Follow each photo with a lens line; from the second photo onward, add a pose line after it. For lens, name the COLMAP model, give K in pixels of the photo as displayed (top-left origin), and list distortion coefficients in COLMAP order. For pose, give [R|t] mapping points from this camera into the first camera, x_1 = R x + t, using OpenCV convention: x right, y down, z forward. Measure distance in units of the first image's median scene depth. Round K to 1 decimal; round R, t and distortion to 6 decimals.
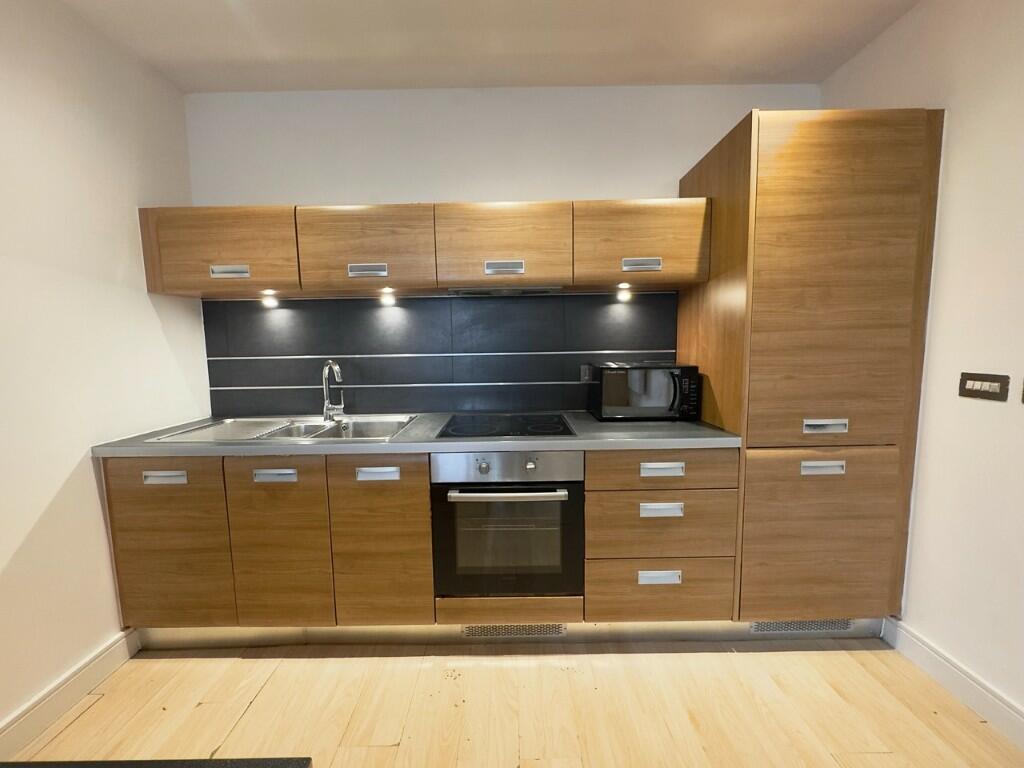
lens RADIAL K [[406.2, 0, 510.8], [0, 406.2, 383.7], [0, 0, 1]] dist [-0.003213, -0.000405]
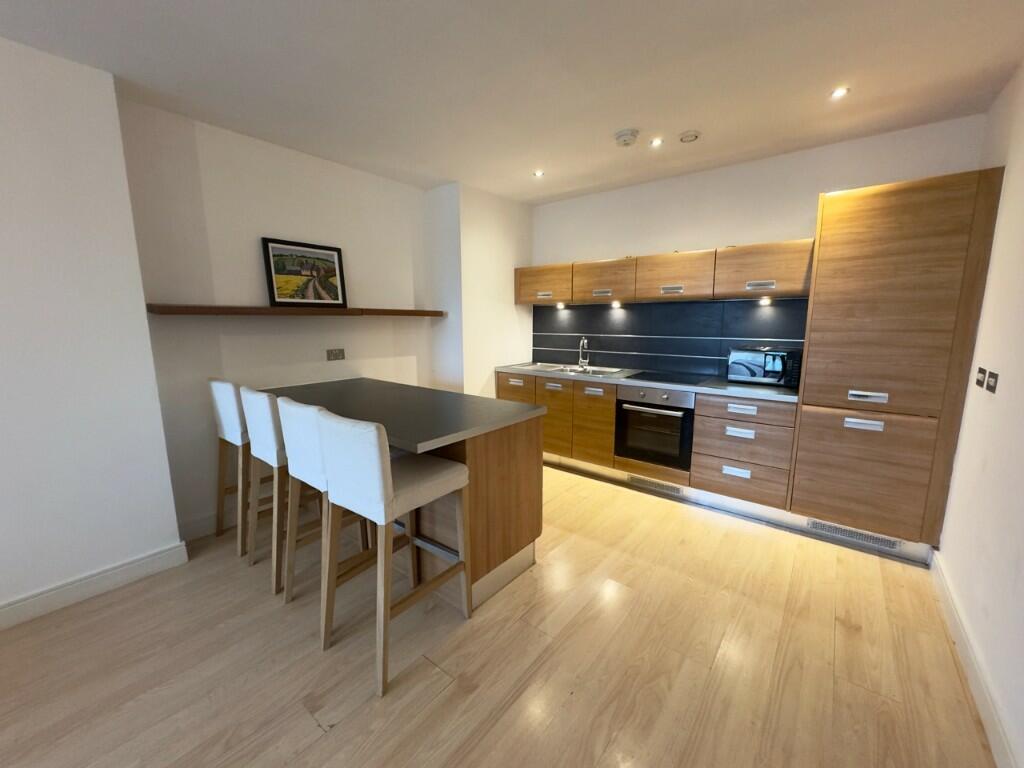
lens RADIAL K [[406.2, 0, 510.8], [0, 406.2, 383.7], [0, 0, 1]] dist [-0.003213, -0.000405]
pose [[0.776440, 0.113889, -0.619814, 0.651792], [-0.073296, 0.993179, 0.090677, 0.018038], [0.625914, -0.024976, 0.779492, -0.943352]]
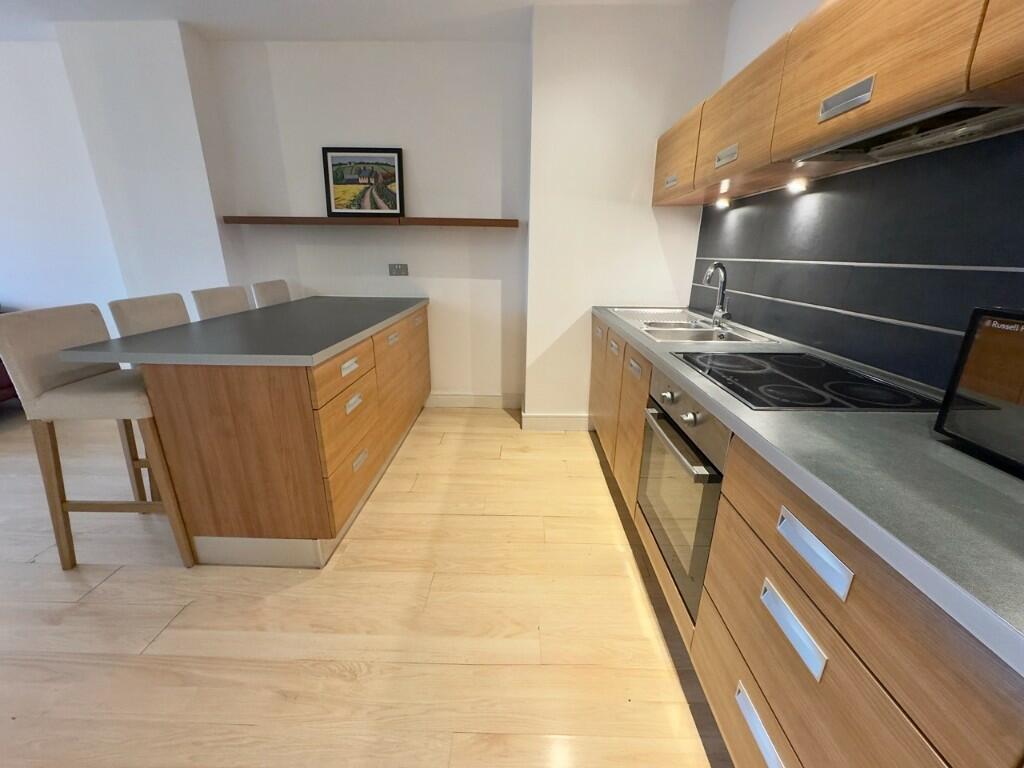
lens RADIAL K [[406.2, 0, 510.8], [0, 406.2, 383.7], [0, 0, 1]] dist [-0.003213, -0.000405]
pose [[-0.023329, 0.323315, -0.946004, 0.711842], [-0.110654, 0.939612, 0.323859, -0.054936], [0.993585, 0.112235, 0.013856, 0.639639]]
